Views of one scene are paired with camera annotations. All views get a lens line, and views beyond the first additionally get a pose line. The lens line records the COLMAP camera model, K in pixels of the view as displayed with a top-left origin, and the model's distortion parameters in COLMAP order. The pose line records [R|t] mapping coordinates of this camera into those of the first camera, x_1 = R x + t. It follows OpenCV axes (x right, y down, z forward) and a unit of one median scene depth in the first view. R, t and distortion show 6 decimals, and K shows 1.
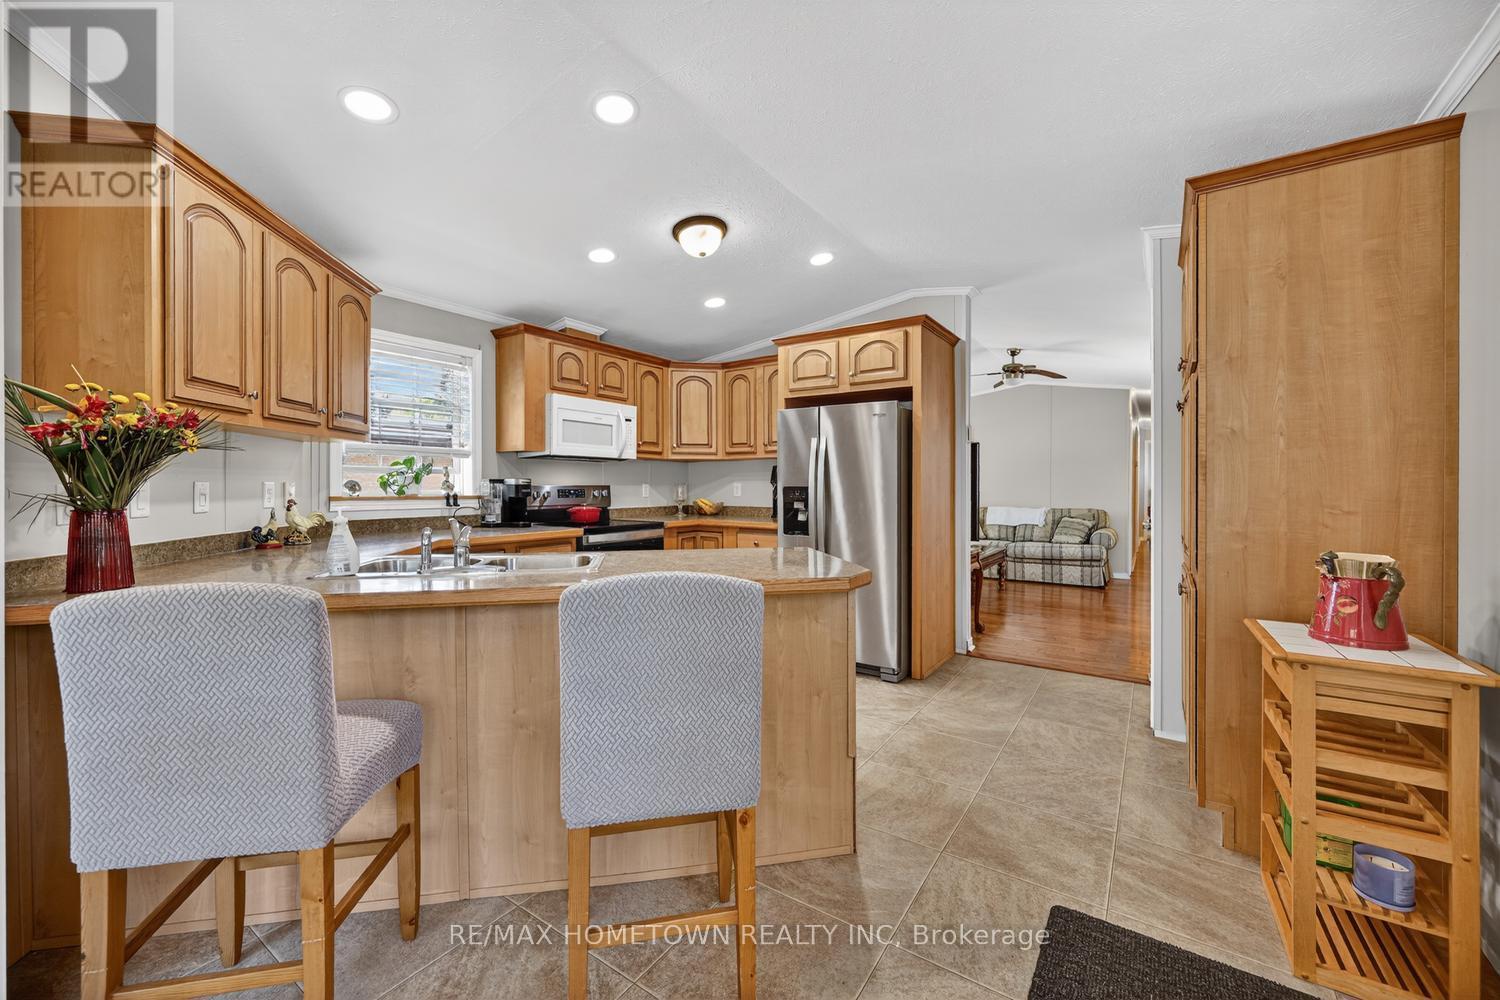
lens RADIAL K [[592.5, 0, 751.1], [0, 592.5, 490.4], [0, 0, 1]] dist [0.000732, 0.000093]
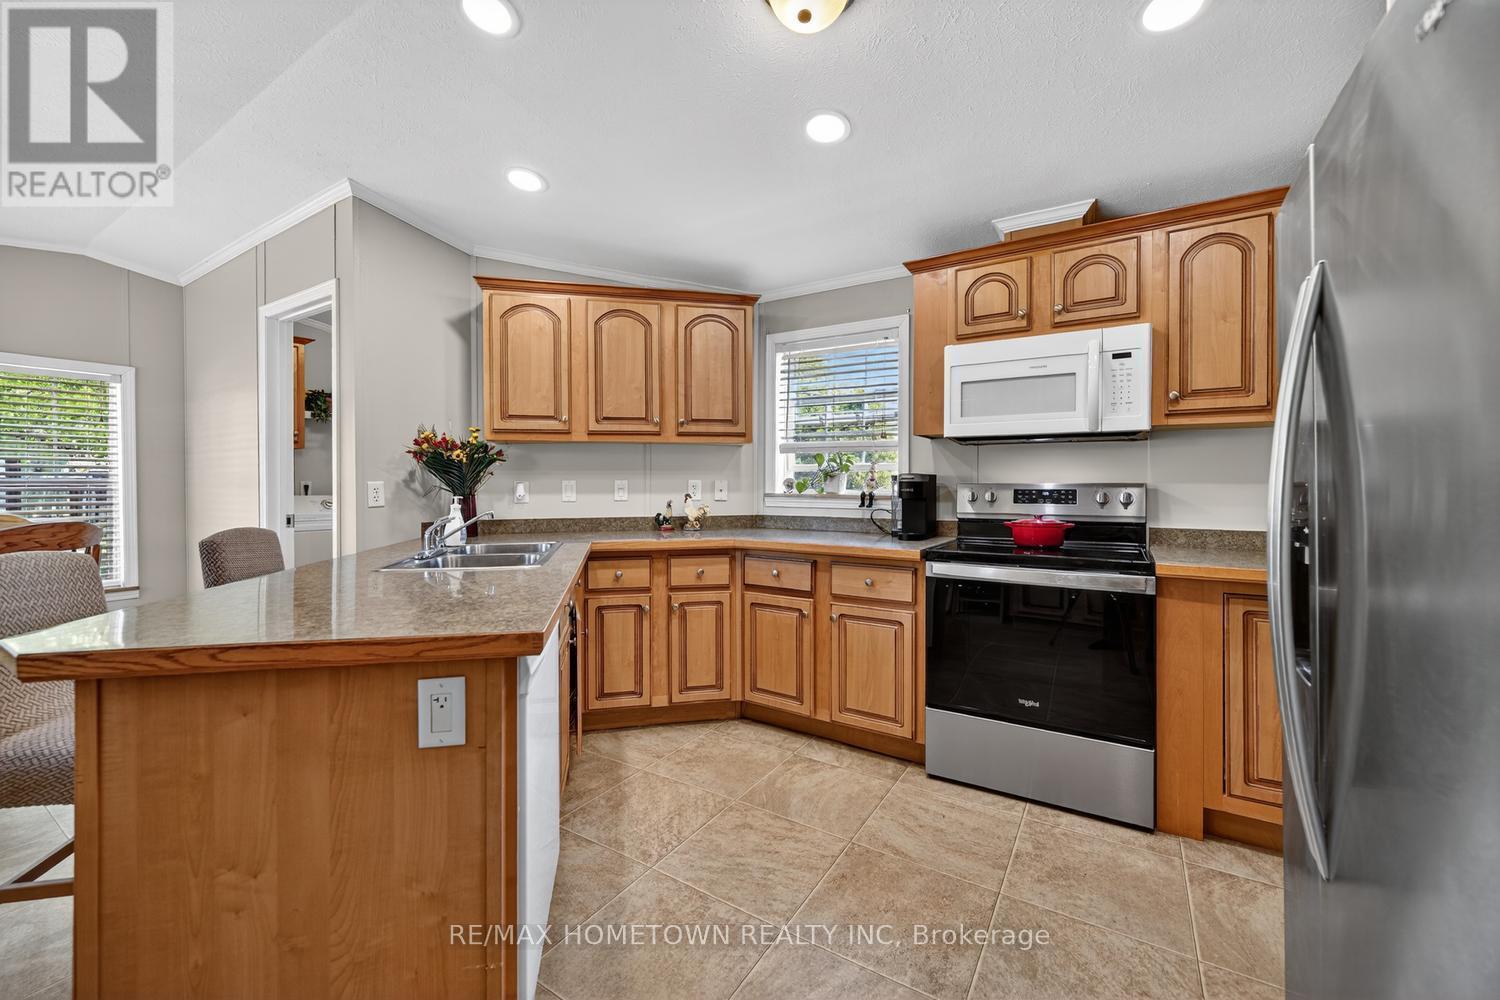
lens RADIAL K [[592.5, 0, 751.1], [0, 592.5, 490.4], [0, 0, 1]] dist [0.000732, 0.000093]
pose [[0.037577, 0.008104, -0.999261, 0.331932], [-0.011552, 0.999904, 0.007675, -0.002438], [0.999227, 0.011255, 0.037667, 0.753181]]
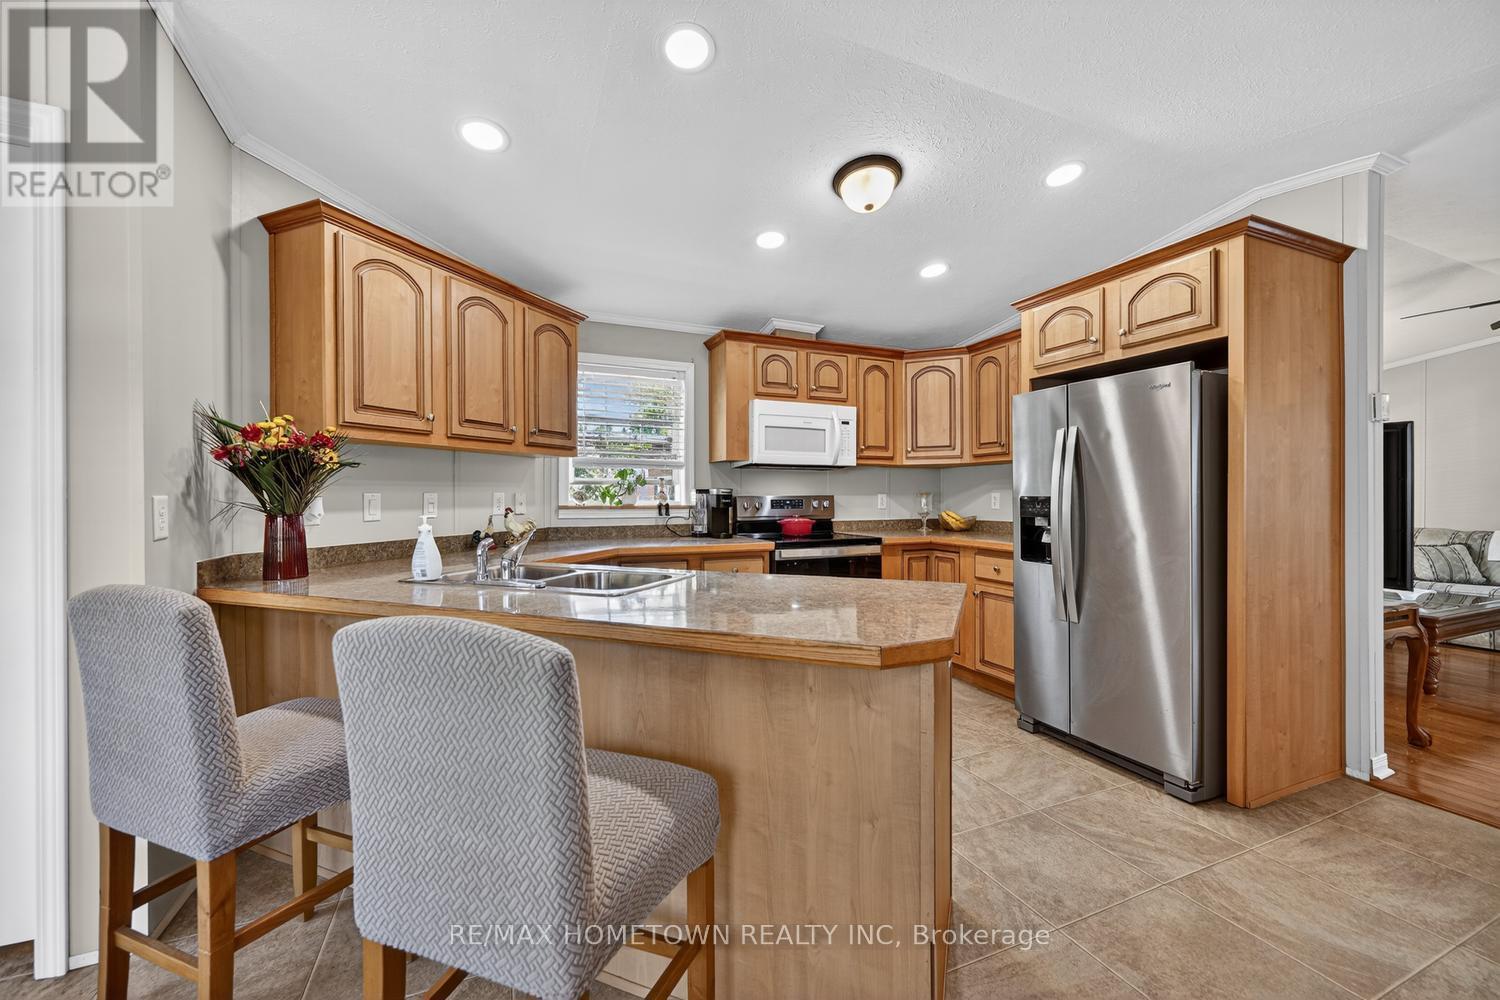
lens RADIAL K [[589.4, 0, 750.0], [0, 589.4, 500.0], [0, 0, 1]] dist [-0.000474, 0.000155]
pose [[0.846340, 0.002355, -0.532638, 0.165695], [-0.003268, 0.999994, -0.000771, -0.000364], [0.532633, 0.002393, 0.846343, 0.191399]]
